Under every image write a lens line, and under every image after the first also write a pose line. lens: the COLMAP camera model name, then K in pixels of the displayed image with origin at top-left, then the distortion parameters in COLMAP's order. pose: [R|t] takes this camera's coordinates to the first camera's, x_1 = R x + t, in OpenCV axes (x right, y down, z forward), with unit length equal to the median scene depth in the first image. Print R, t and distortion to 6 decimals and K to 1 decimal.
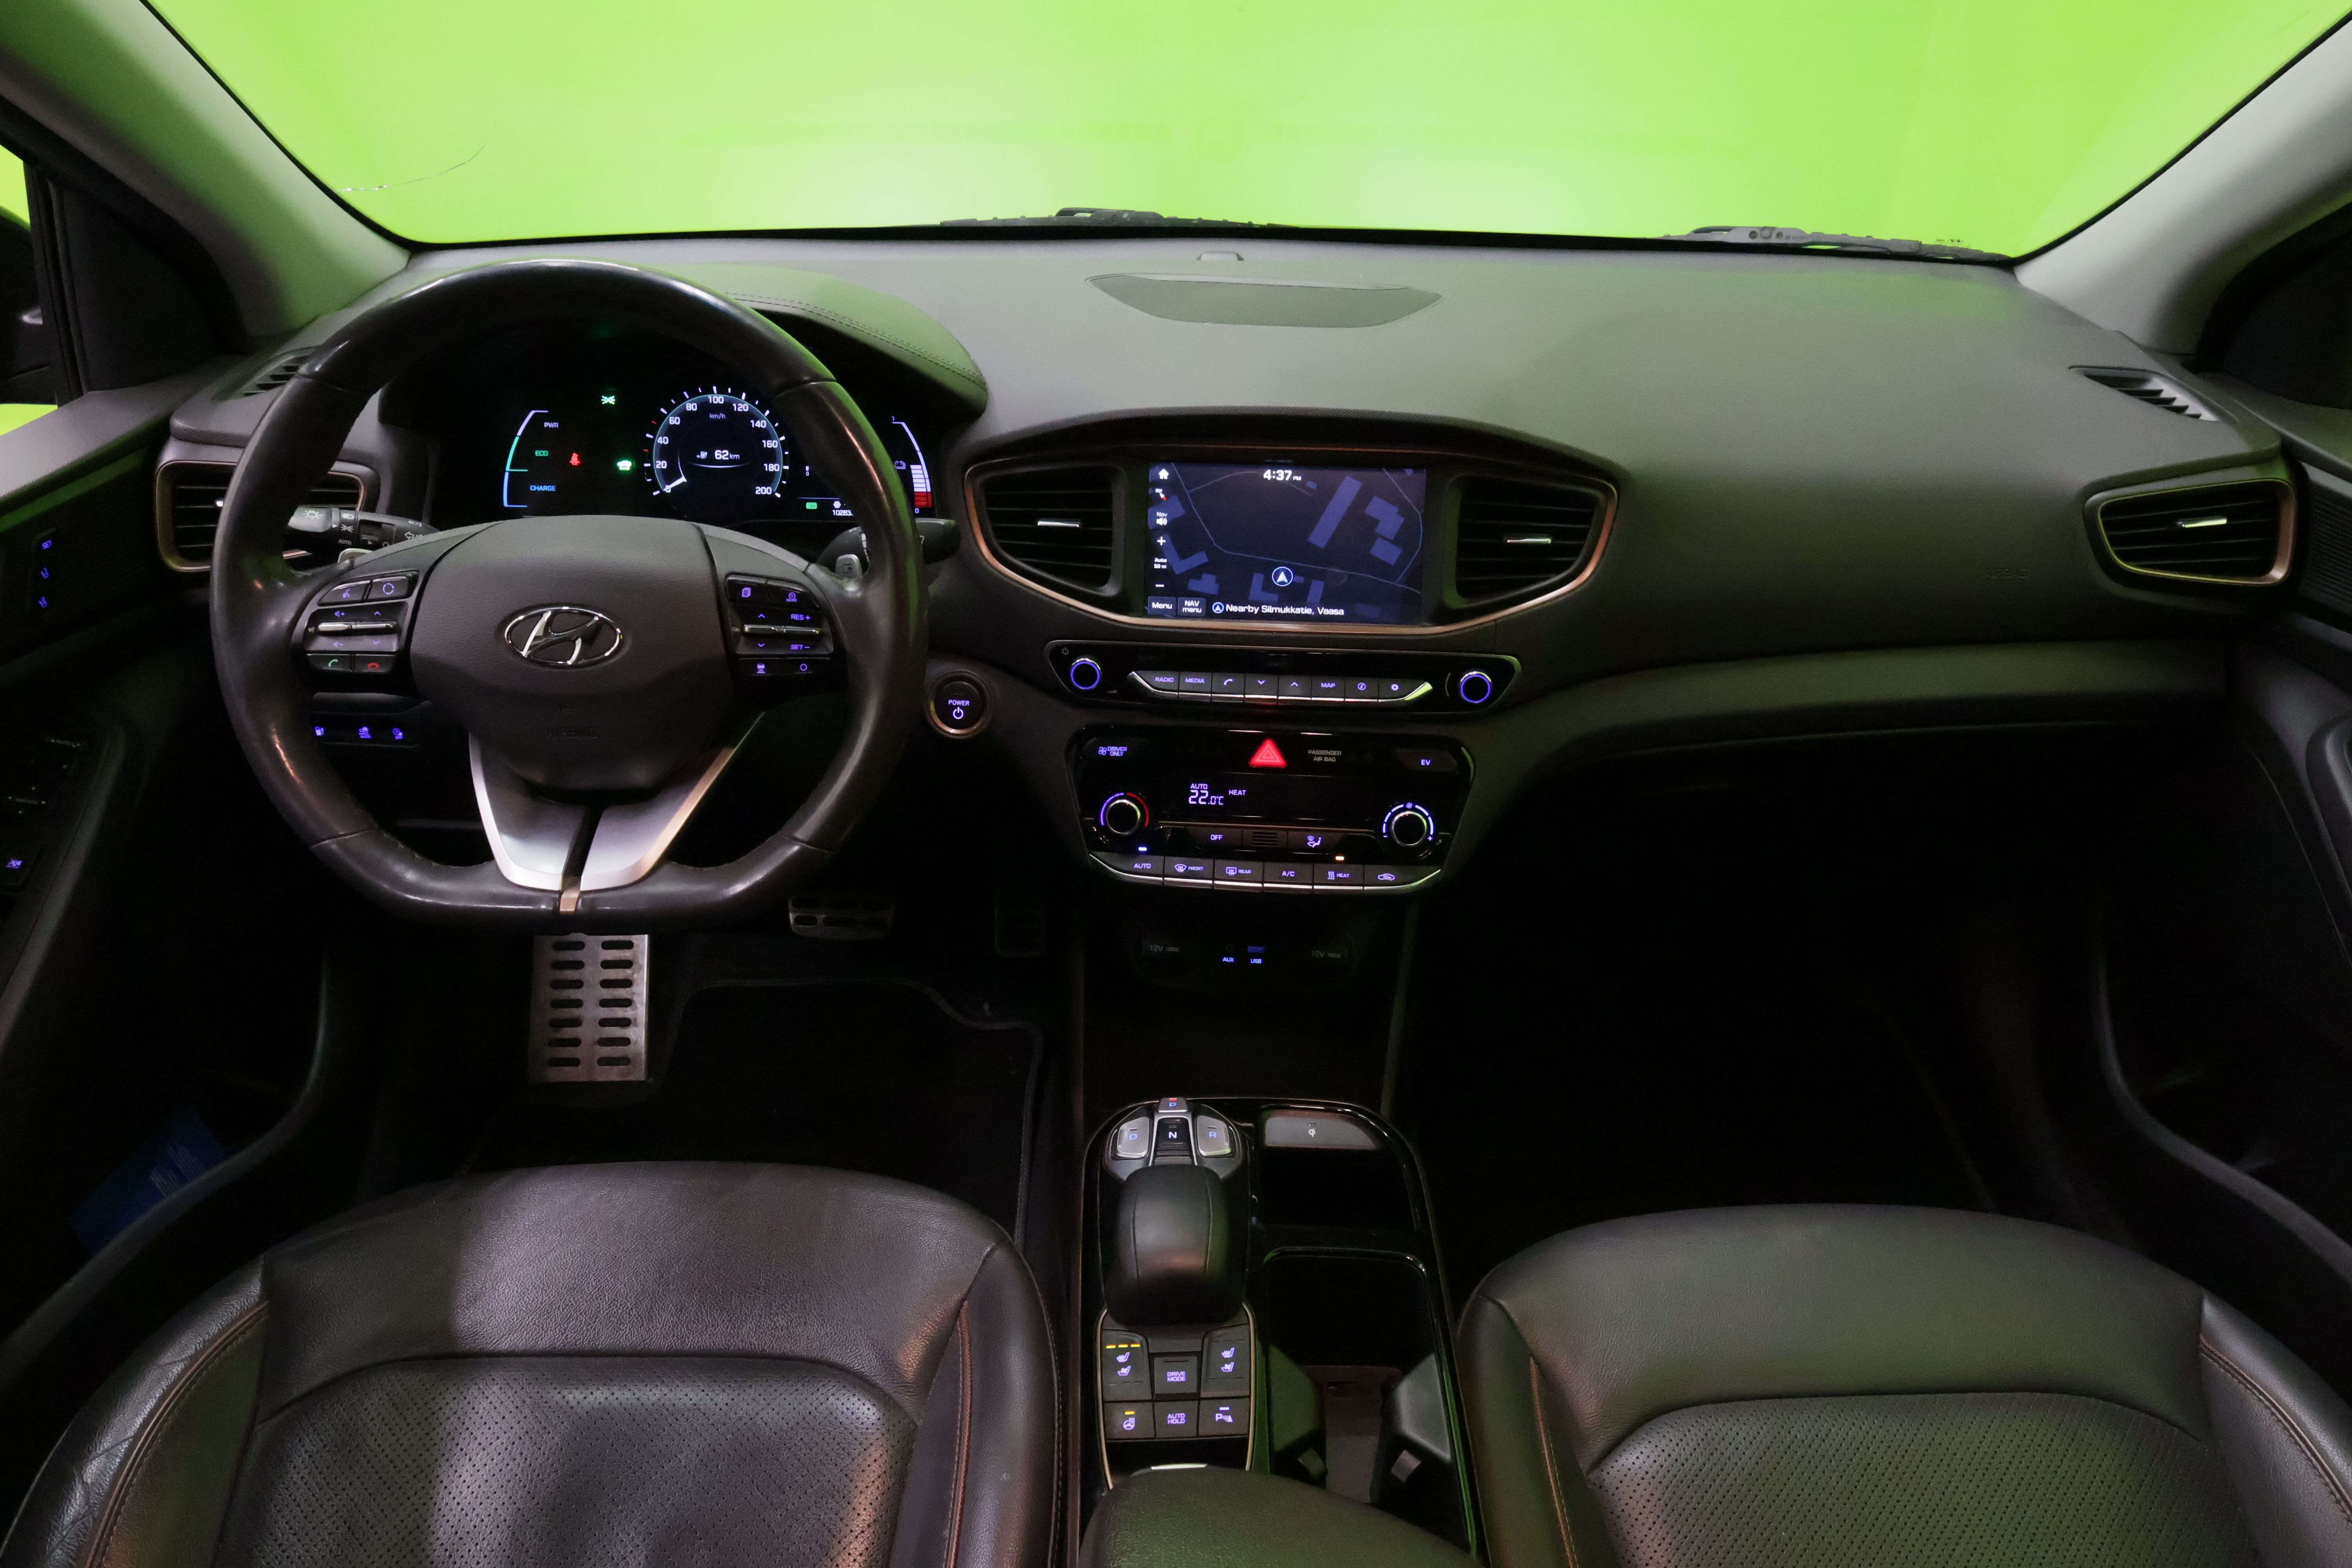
lens RADIAL K [[1692.1, 0, 1174.5], [0, 1692.1, 791.4], [0, 0, 1]] dist [-0.010421, 0.001120]
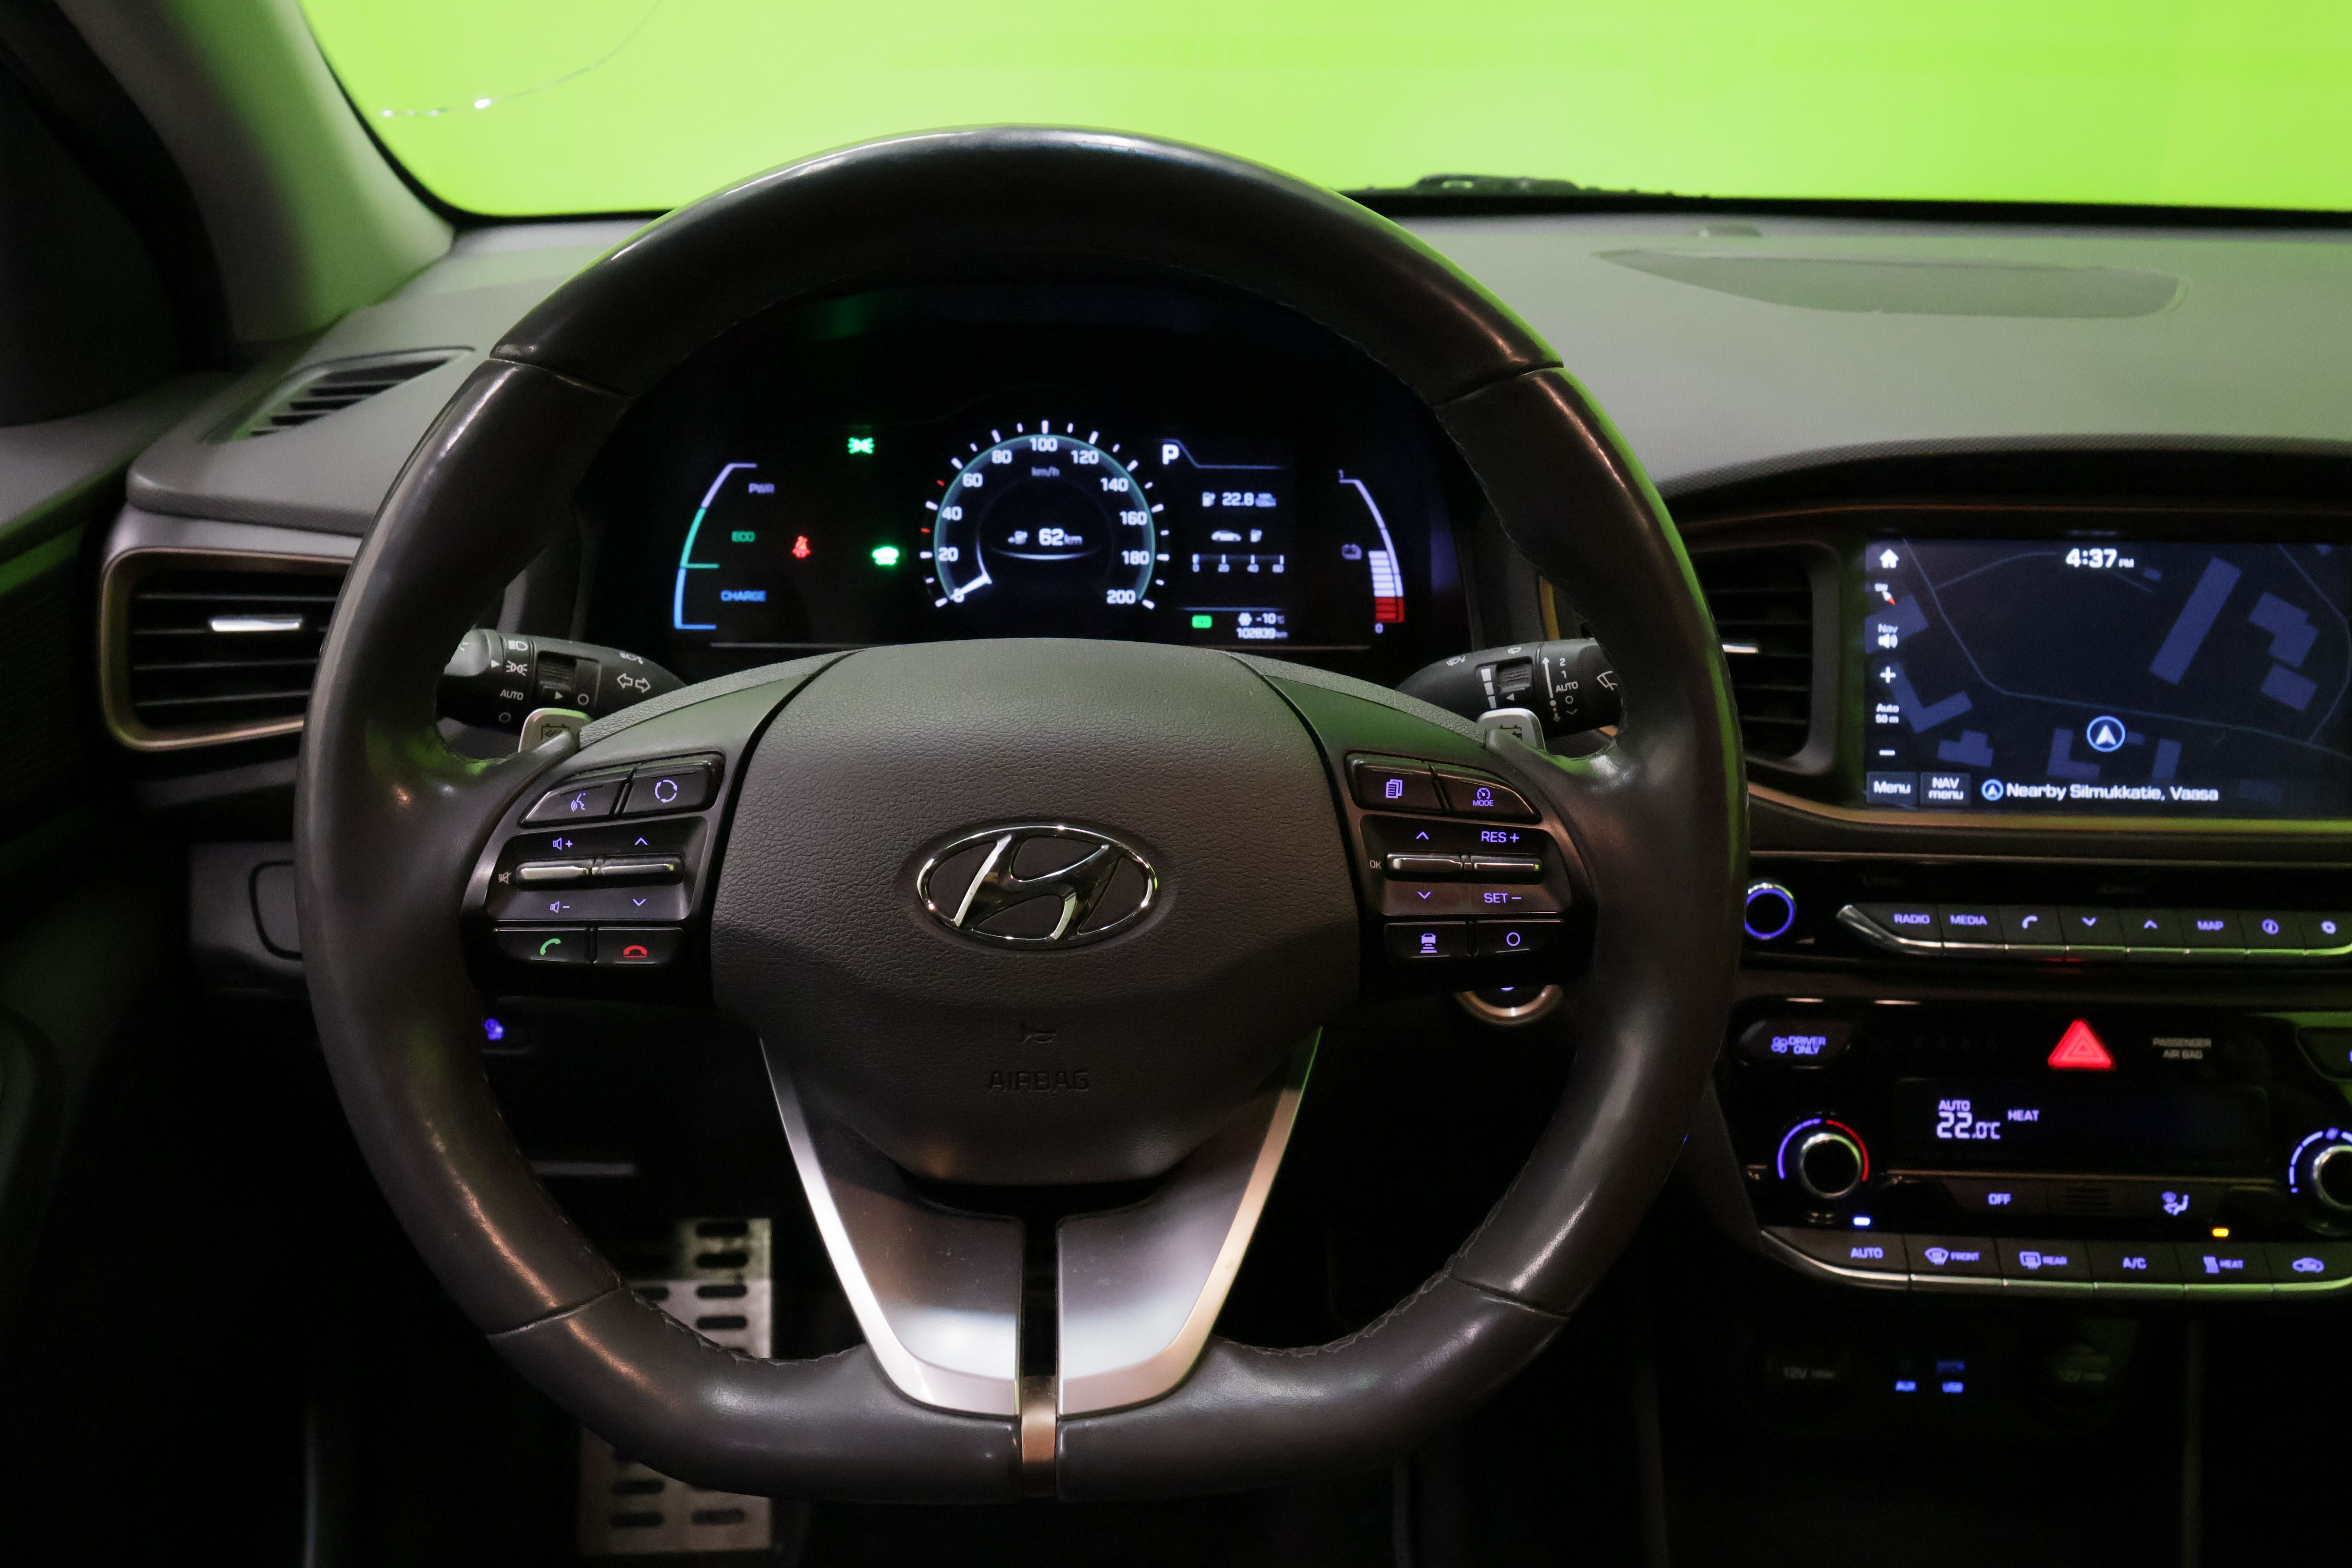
lens RADIAL K [[2048.2, 0, 1177.7], [0, 2048.2, 777.5], [0, 0, 1]] dist [-0.002576, 0.002206]
pose [[0.999371, -0.013390, 0.032828, -0.269962], [0.016443, 0.995383, -0.094565, -0.052531], [-0.031410, 0.095045, 0.994977, 0.326286]]
